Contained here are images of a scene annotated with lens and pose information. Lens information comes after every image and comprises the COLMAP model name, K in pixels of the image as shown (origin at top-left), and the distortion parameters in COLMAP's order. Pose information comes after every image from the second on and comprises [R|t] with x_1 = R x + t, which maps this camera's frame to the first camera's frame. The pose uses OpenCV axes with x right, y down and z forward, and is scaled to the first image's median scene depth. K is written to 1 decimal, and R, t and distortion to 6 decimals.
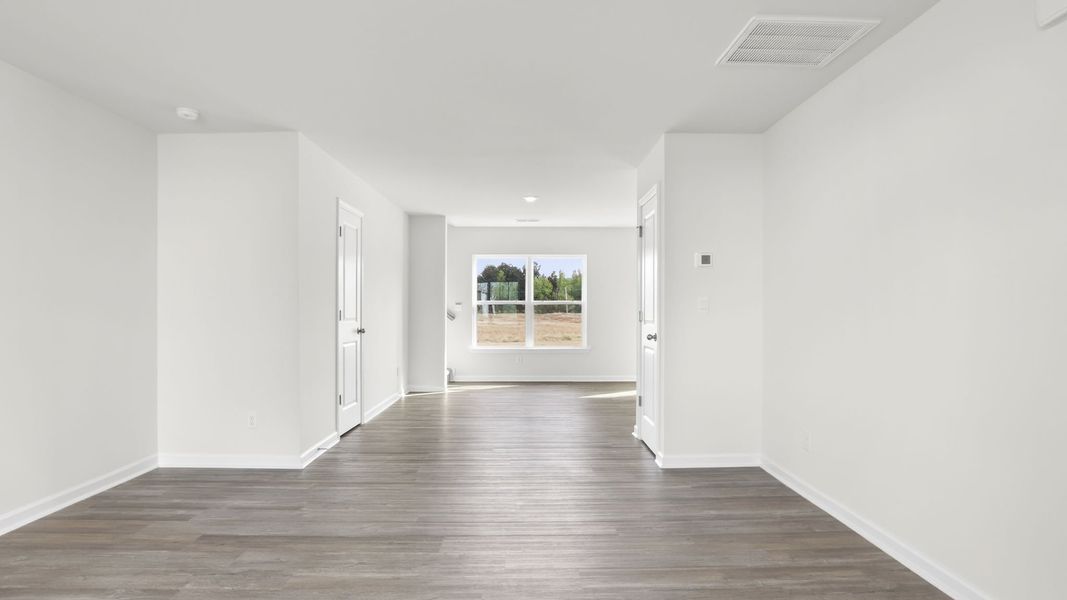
lens RADIAL K [[556.5, 0, 552.0], [0, 556.5, 294.4], [0, 0, 1]] dist [-0.036893, 0.000600]
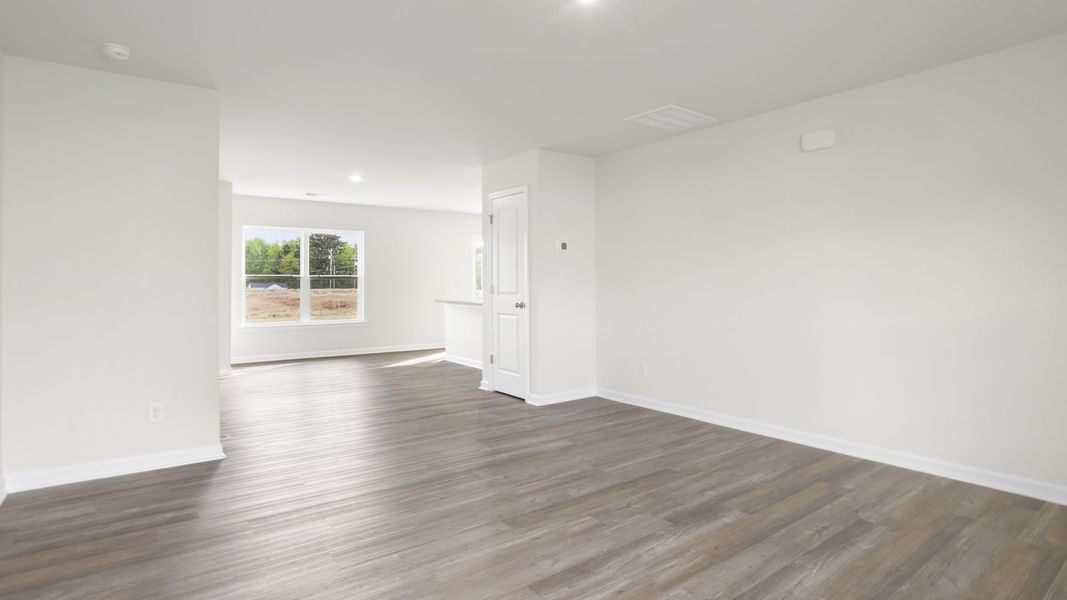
lens RADIAL K [[533.5, 0, 554.9], [0, 533.5, 270.9], [0, 0, 1]] dist [-0.000027, 0.000340]
pose [[0.822681, 0.009628, 0.568422, -0.223392], [-0.010889, 0.999940, -0.001178, -0.000525], [-0.568400, -0.005220, 0.822736, -0.021956]]
